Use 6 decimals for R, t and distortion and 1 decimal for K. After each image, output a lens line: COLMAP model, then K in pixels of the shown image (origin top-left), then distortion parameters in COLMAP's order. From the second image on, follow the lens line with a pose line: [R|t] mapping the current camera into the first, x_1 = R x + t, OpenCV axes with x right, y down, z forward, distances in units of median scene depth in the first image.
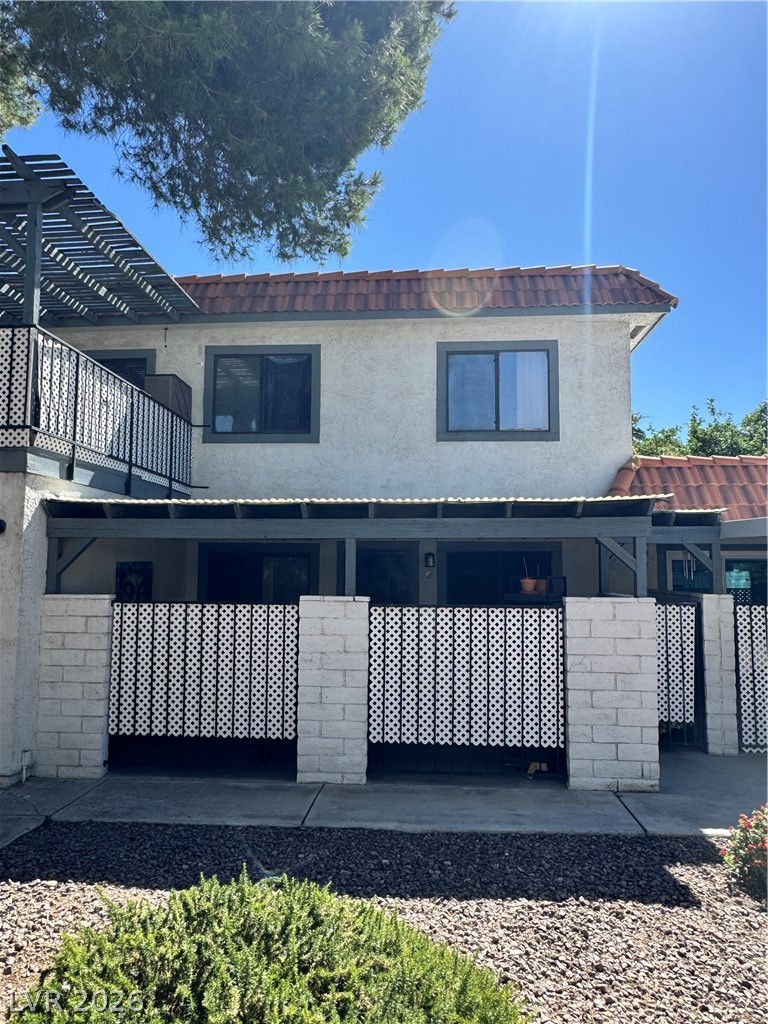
lens RADIAL K [[661.8, 0, 384.0], [0, 661.8, 512.0], [0, 0, 1]] dist [-0.000459, 0.000338]
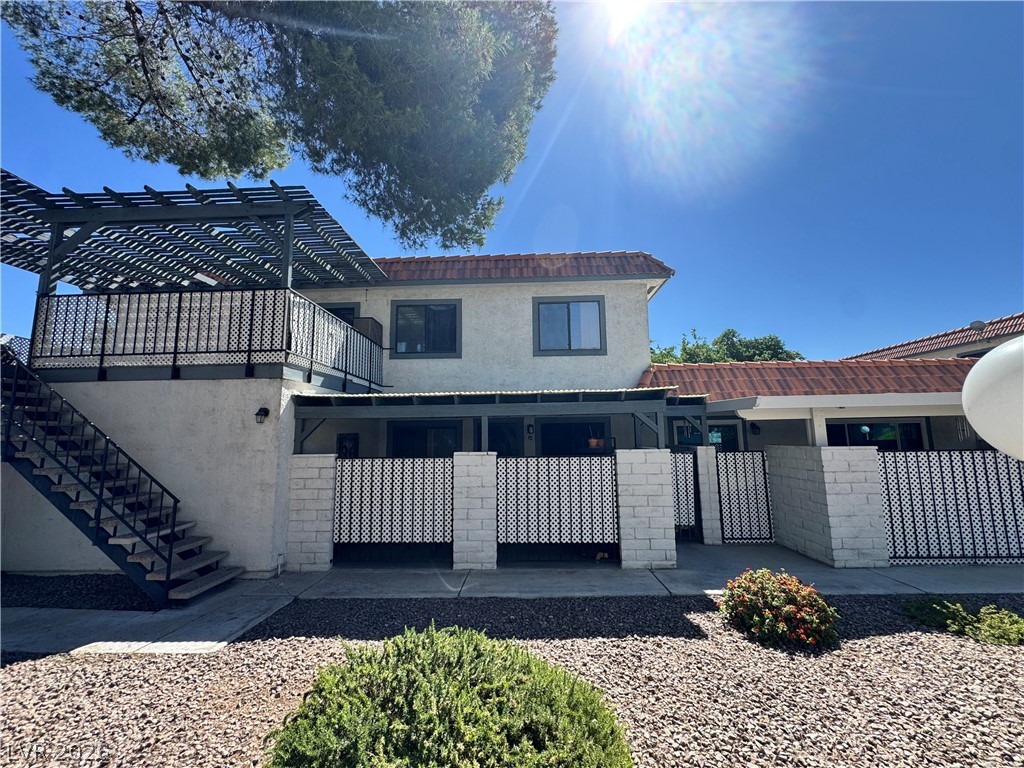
lens RADIAL K [[407.0, 0, 512.0], [0, 407.0, 380.8], [0, 0, 1]] dist [-0.000652, -0.000106]
pose [[0.999203, -0.013861, 0.037429, -0.019762], [0.015638, 0.998743, -0.047628, 0.001846], [-0.036721, 0.048175, 0.998164, -0.008446]]
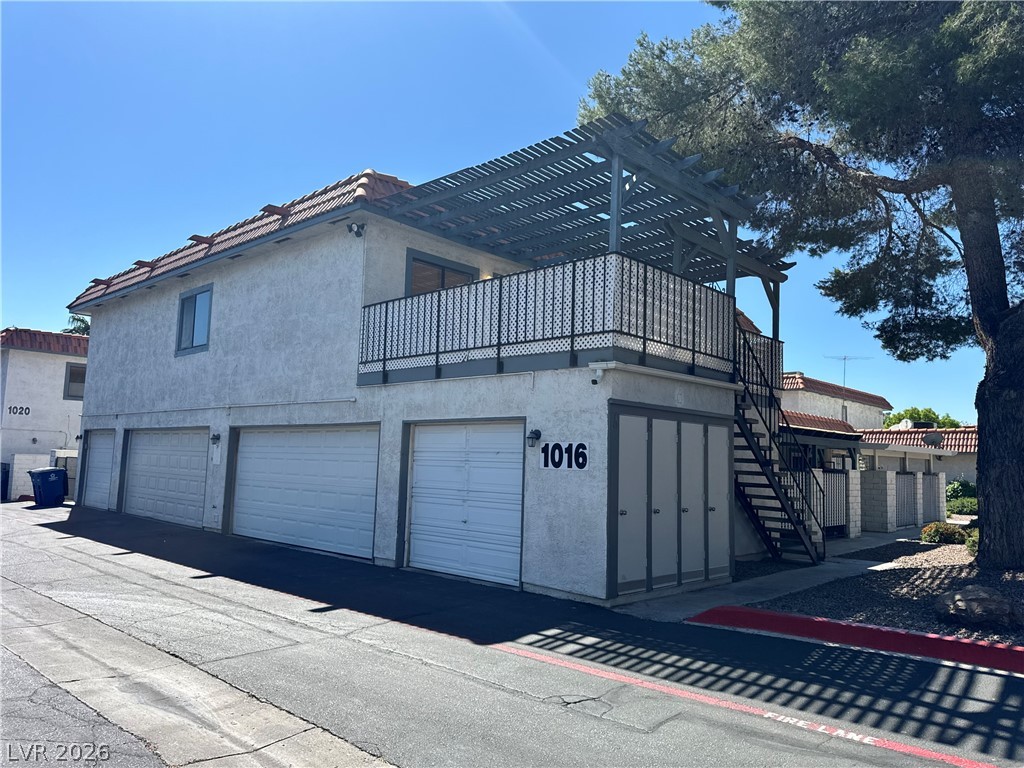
lens RADIAL K [[740.1, 0, 513.7], [0, 740.1, 384.3], [0, 0, 1]] dist [0.070066, -0.091342]
pose [[0.621575, 0.093063, 0.777807, -2.990582], [-0.096562, 0.994448, -0.041818, 0.039618], [-0.777381, -0.049113, 0.627110, 0.145462]]
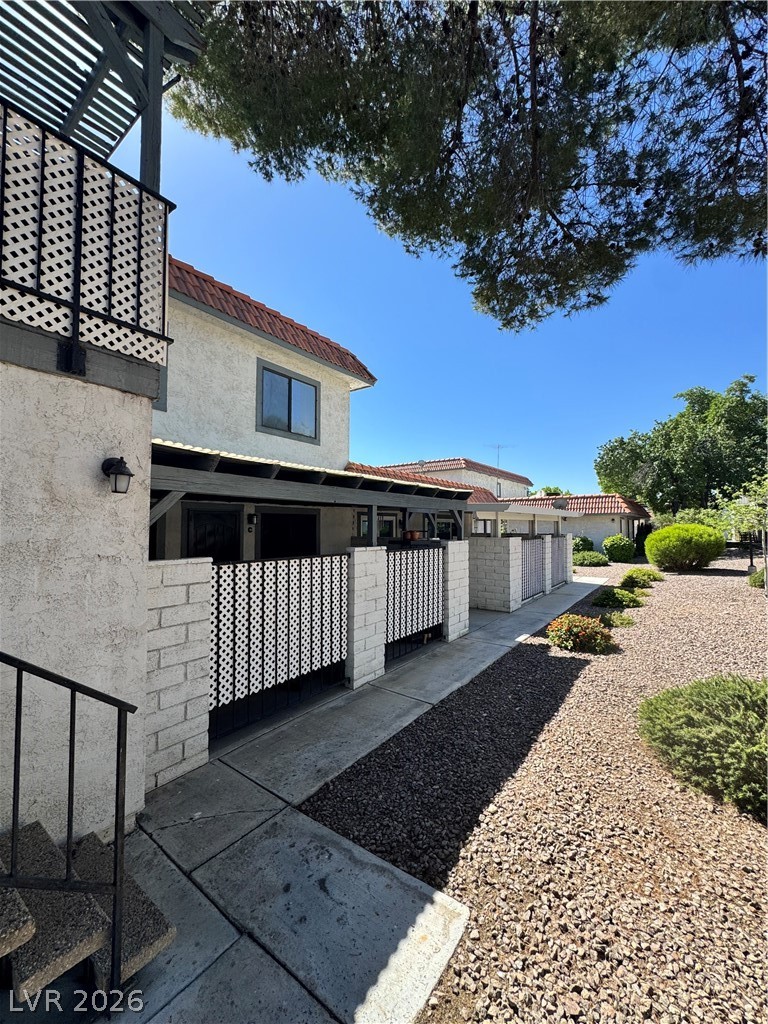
lens RADIAL K [[407.0, 0, 383.2], [0, 407.0, 509.4], [0, 0, 1]] dist [-0.000652, -0.000106]
pose [[0.538975, 0.030208, 0.841780, -0.776784], [-0.074581, 0.997143, 0.011969, 0.037562], [-0.839014, -0.069232, 0.539688, 0.529062]]
